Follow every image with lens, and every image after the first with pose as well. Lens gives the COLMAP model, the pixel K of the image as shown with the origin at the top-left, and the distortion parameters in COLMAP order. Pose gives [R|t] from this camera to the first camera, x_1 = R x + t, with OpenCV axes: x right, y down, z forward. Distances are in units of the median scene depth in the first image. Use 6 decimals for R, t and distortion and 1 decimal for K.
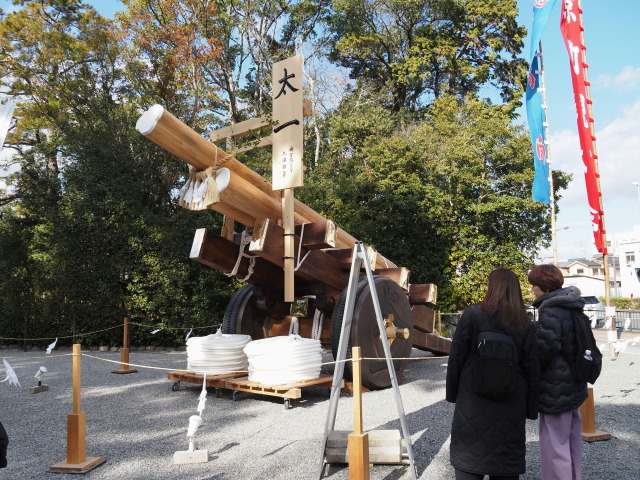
lens RADIAL K [[542.6, 0, 320.0], [0, 542.6, 240.0], [0, 0, 1]] dist [-0.048536, -0.000612]
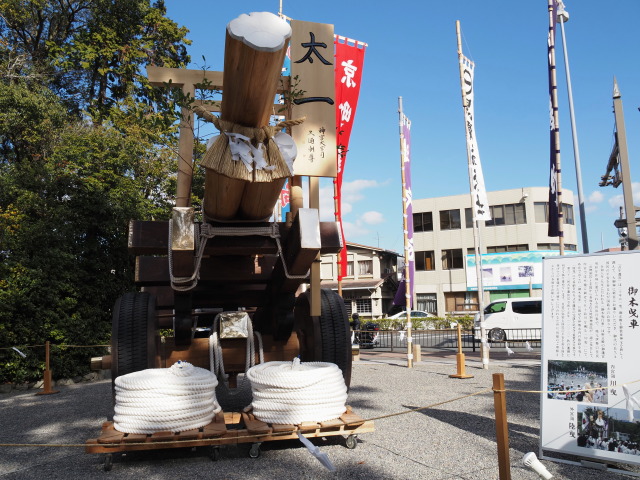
lens RADIAL K [[542.6, 0, 320.0], [0, 542.6, 240.0], [0, 0, 1]] dist [-0.048536, -0.000612]
pose [[0.598835, 0.103710, 0.794129, -0.329950], [-0.059907, 0.994603, -0.084716, 0.032875], [-0.798629, 0.003157, 0.601816, 0.239803]]
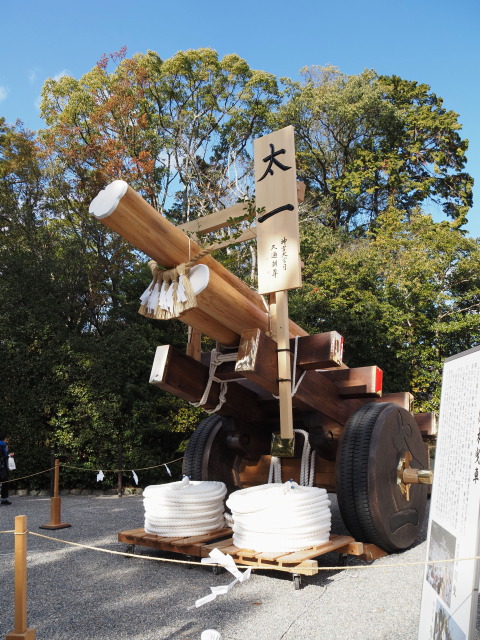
lens RADIAL K [[540.6, 0, 234.6], [0, 540.6, 322.2], [0, 0, 1]] dist [-0.052864, -0.005036]
pose [[0.999891, -0.012153, 0.008344, -0.062709], [0.012863, 0.995756, -0.091127, 0.009293], [-0.007201, 0.091225, 0.995804, 0.110304]]
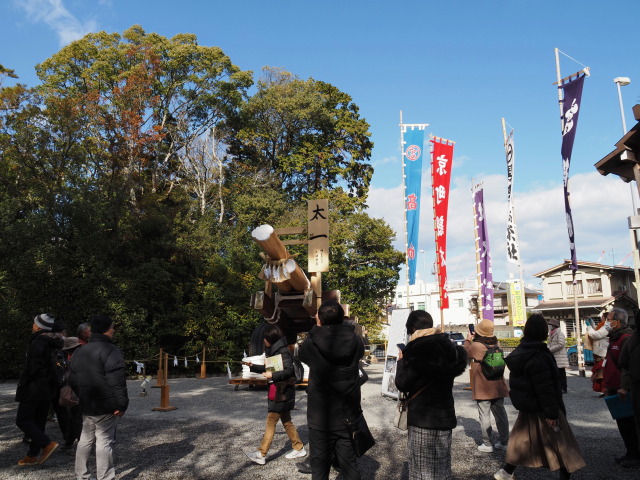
lens RADIAL K [[540.6, 0, 331.8], [0, 540.6, 241.9], [0, 0, 1]] dist [-0.052864, -0.005036]
pose [[0.914683, 0.068628, 0.398302, -0.354189], [-0.037941, 0.995707, -0.084431, -0.021376], [-0.402386, 0.062116, 0.913360, -0.318852]]
